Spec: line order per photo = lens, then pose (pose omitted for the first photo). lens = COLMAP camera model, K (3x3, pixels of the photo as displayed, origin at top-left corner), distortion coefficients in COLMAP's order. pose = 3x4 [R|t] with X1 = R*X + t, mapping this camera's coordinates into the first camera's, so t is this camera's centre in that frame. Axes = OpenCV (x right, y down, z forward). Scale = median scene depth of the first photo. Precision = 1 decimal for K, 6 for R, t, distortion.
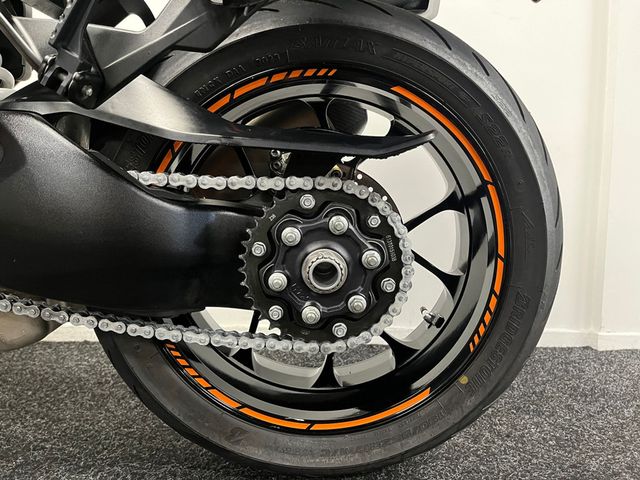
lens RADIAL K [[481.9, 0, 320.0], [0, 481.9, 240.0], [0, 0, 1]] dist [0.002060, 0.000148]
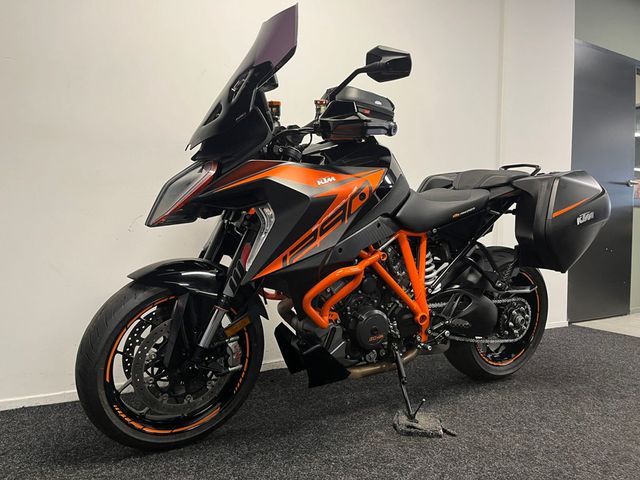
lens RADIAL K [[490.5, 0, 320.0], [0, 490.5, 240.0], [0, 0, 1]] dist [0.065183, -0.064181]
pose [[0.868353, -0.024548, 0.495339, -3.374907], [0.037693, 0.999152, -0.016562, -0.587564], [-0.494512, 0.033052, 0.868542, -1.753093]]
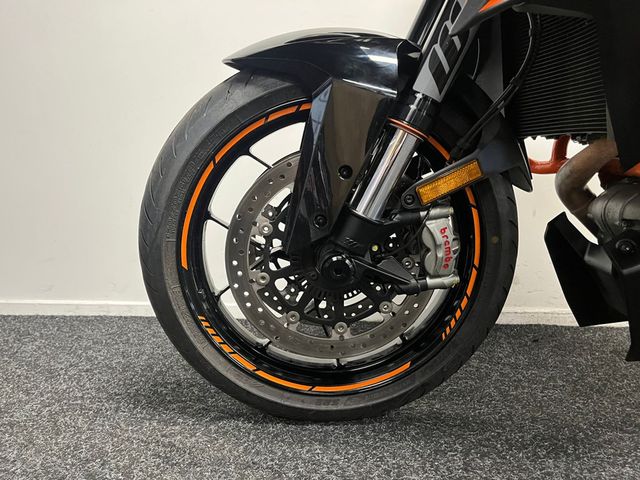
lens RADIAL K [[490.5, 0, 320.0], [0, 490.5, 240.0], [0, 0, 1]] dist [0.065183, -0.064181]
pose [[0.999973, 0.001635, -0.007127, -2.699998], [-0.001335, 0.999124, 0.041817, -0.062780], [0.007189, -0.041806, 0.999100, -0.241776]]
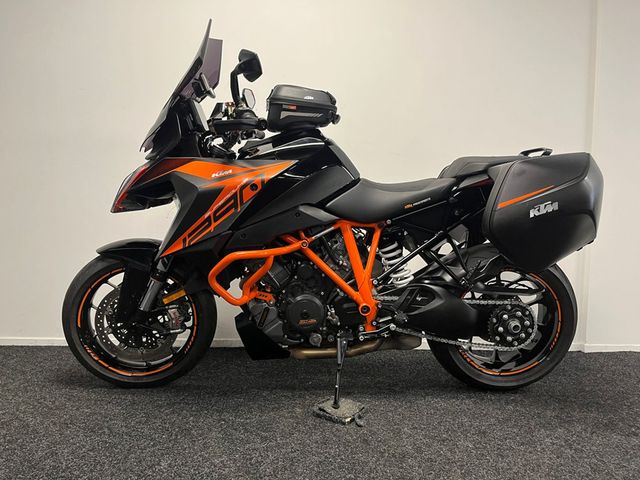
lens RADIAL K [[490.5, 0, 320.0], [0, 490.5, 240.0], [0, 0, 1]] dist [0.065183, -0.064181]
pose [[0.998540, 0.006068, 0.053675, -1.573469], [-0.005334, 0.999891, -0.013803, -0.504270], [-0.053753, 0.013496, 0.998463, -2.512203]]
